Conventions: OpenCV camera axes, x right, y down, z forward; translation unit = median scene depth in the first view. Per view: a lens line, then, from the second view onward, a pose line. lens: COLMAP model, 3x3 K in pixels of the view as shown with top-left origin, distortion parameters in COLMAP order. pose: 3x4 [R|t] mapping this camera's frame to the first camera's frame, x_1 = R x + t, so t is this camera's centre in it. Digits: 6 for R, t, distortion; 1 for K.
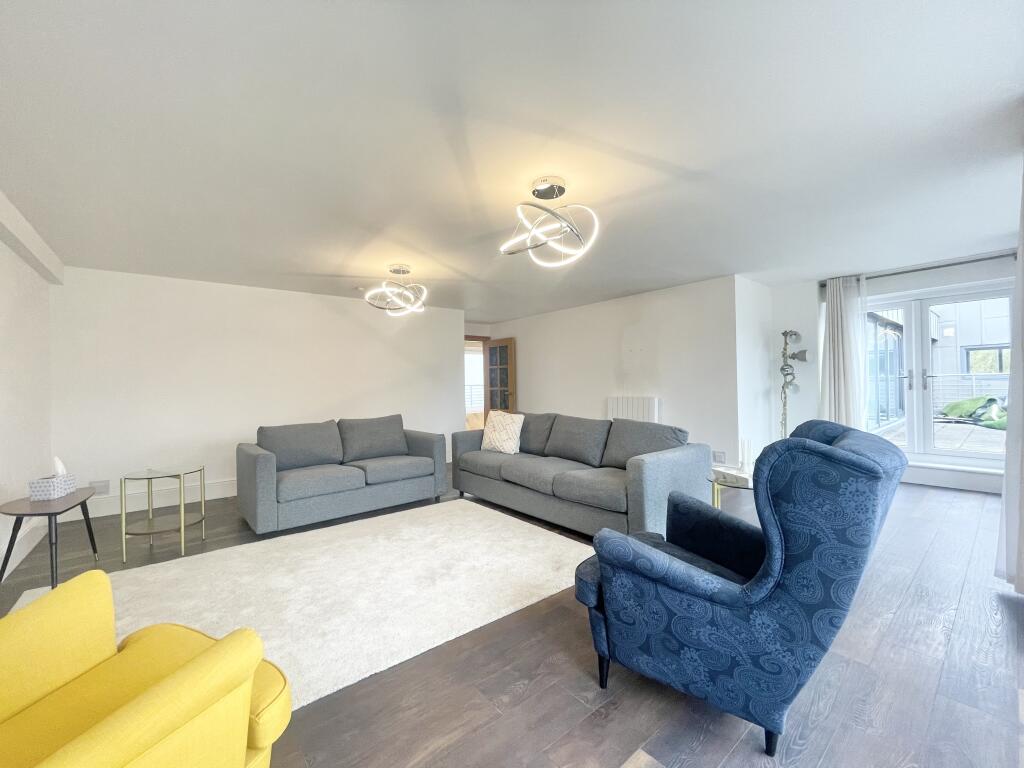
lens RADIAL K [[417.6, 0, 512.7], [0, 417.6, 380.0], [0, 0, 1]] dist [-0.003881, -0.000229]
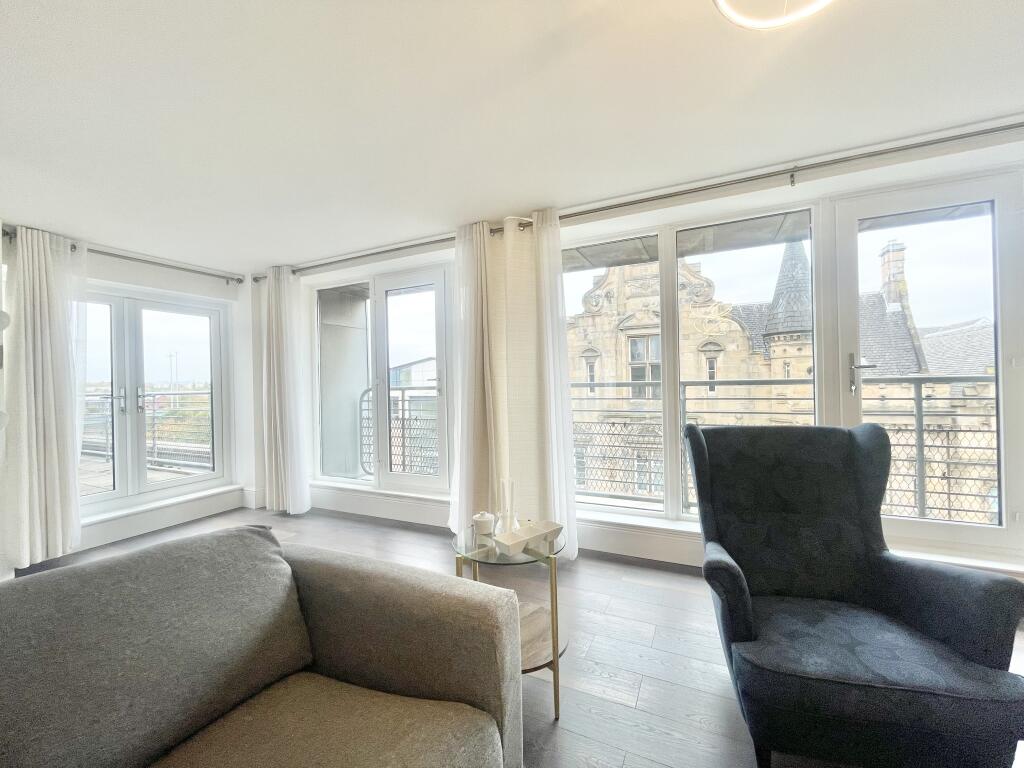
lens RADIAL K [[418.0, 0, 510.1], [0, 418.0, 382.5], [0, 0, 1]] dist [-0.000794, -0.000204]
pose [[-0.421513, 0.033160, 0.906216, -0.035448], [0.025339, 0.999372, -0.024782, 0.002048], [-0.906468, 0.012517, -0.422089, 0.757418]]
